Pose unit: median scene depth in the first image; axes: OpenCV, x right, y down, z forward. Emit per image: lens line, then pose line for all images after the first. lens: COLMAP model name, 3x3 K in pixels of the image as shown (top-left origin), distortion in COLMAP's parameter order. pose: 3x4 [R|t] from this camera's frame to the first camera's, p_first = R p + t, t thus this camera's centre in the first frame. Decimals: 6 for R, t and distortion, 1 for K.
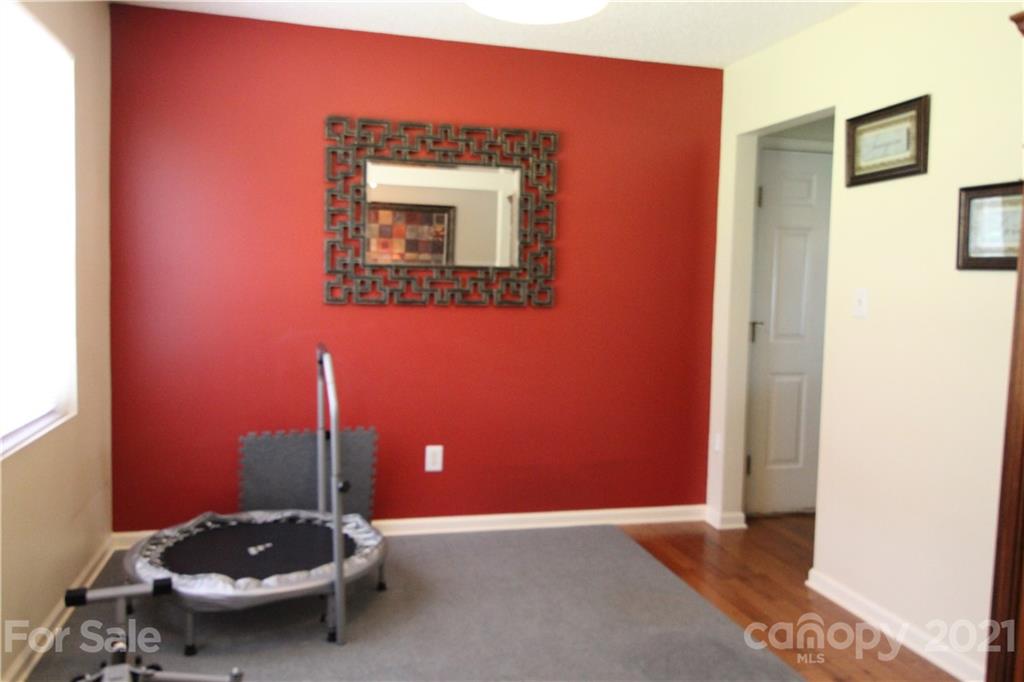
lens RADIAL K [[802.6, 0, 514.5], [0, 802.6, 338.1], [0, 0, 1]] dist [0.004638, 0.015590]
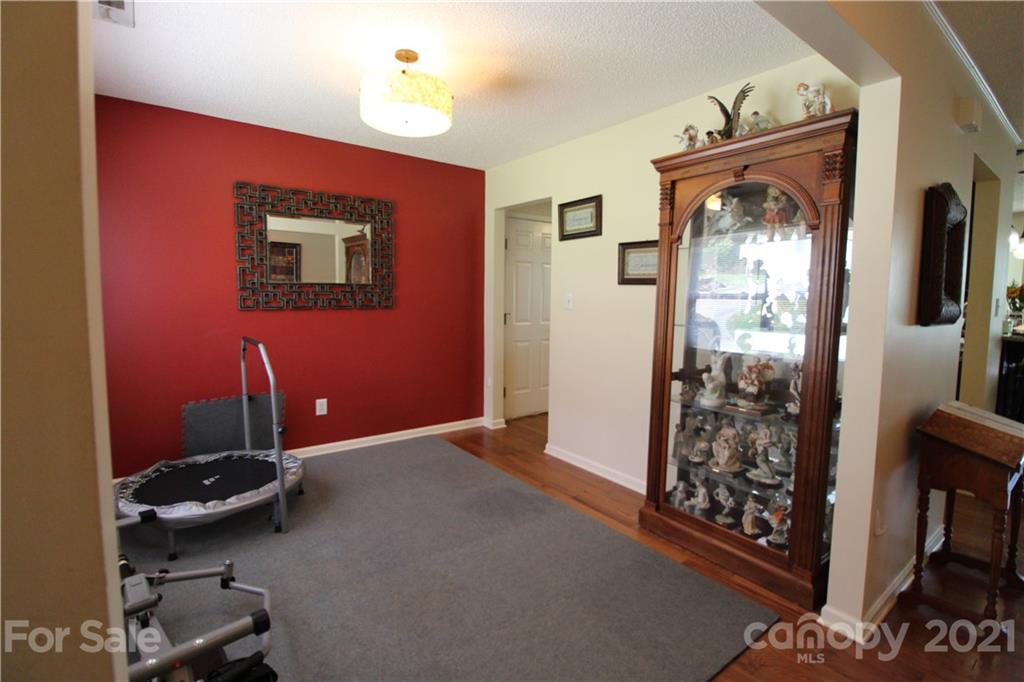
lens RADIAL K [[470.6, 0, 513.3], [0, 470.6, 338.9], [0, 0, 1]] dist [-0.007751, -0.009918]
pose [[0.923970, -0.050404, 0.379129, -0.105365], [0.038417, 0.998496, 0.039121, -0.004404], [-0.380531, -0.021582, 0.924516, 0.013942]]
